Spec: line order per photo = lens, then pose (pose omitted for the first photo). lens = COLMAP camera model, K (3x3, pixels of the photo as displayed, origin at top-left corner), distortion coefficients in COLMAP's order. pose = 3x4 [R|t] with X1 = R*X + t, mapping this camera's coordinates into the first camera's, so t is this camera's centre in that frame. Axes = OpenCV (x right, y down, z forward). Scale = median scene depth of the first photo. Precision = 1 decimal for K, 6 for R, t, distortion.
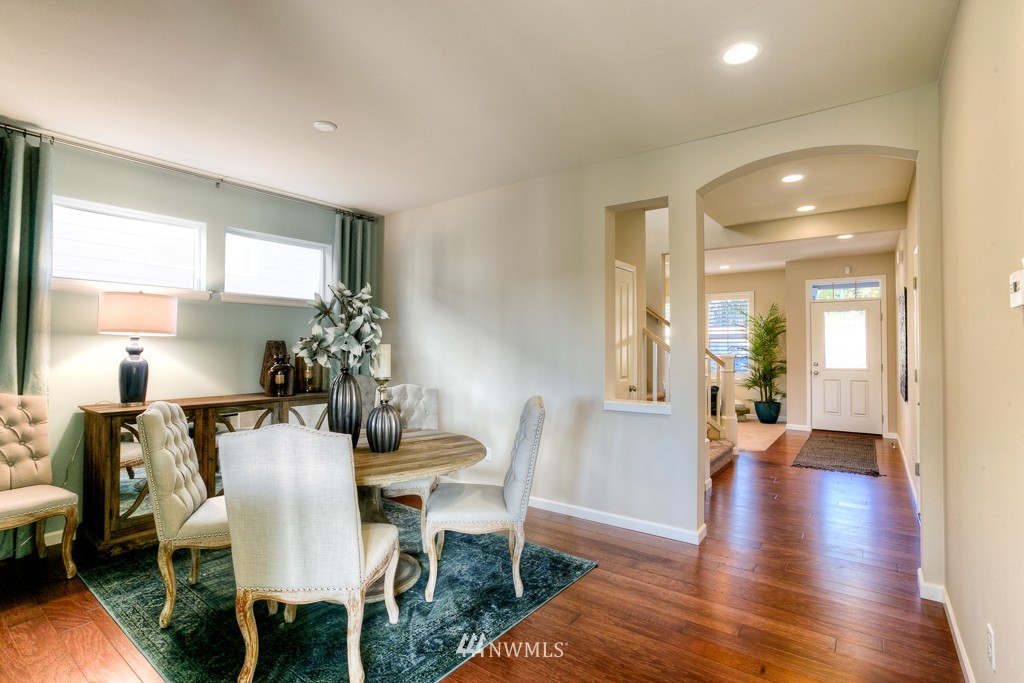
lens RADIAL K [[501.0, 0, 511.3], [0, 501.0, 341.4], [0, 0, 1]] dist [-0.045370, 0.013853]
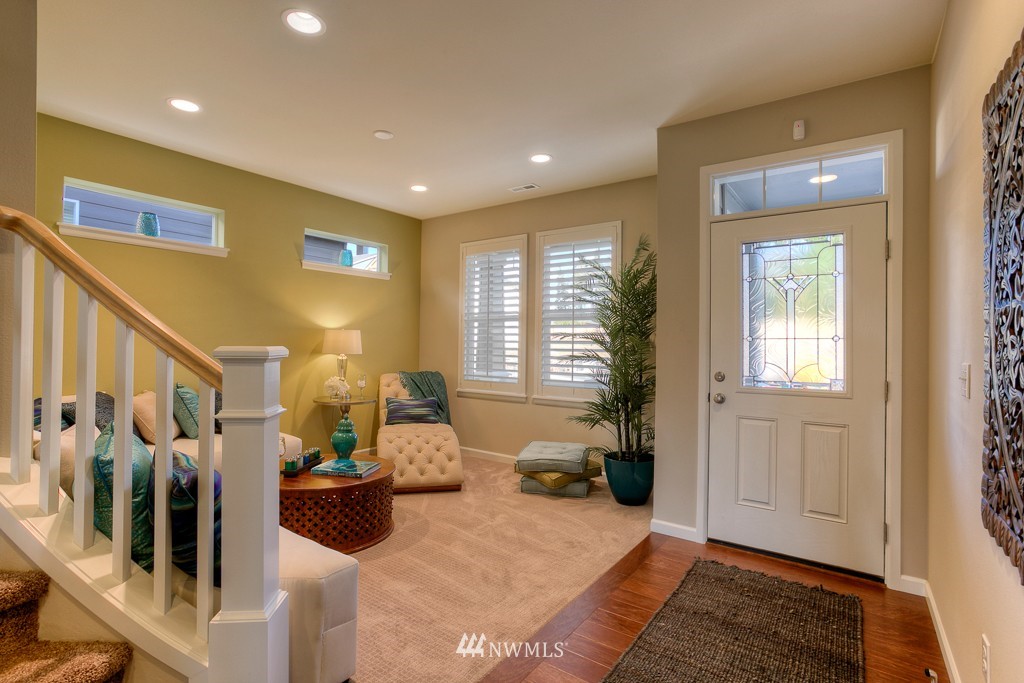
lens RADIAL K [[501.0, 0, 513.1], [0, 501.0, 339.9], [0, 0, 1]] dist [-0.045370, 0.013853]
pose [[0.999902, 0.012260, 0.006784, 0.435275], [-0.012325, 0.999877, 0.009656, 0.014422], [-0.006665, -0.009739, 0.999930, 0.584416]]
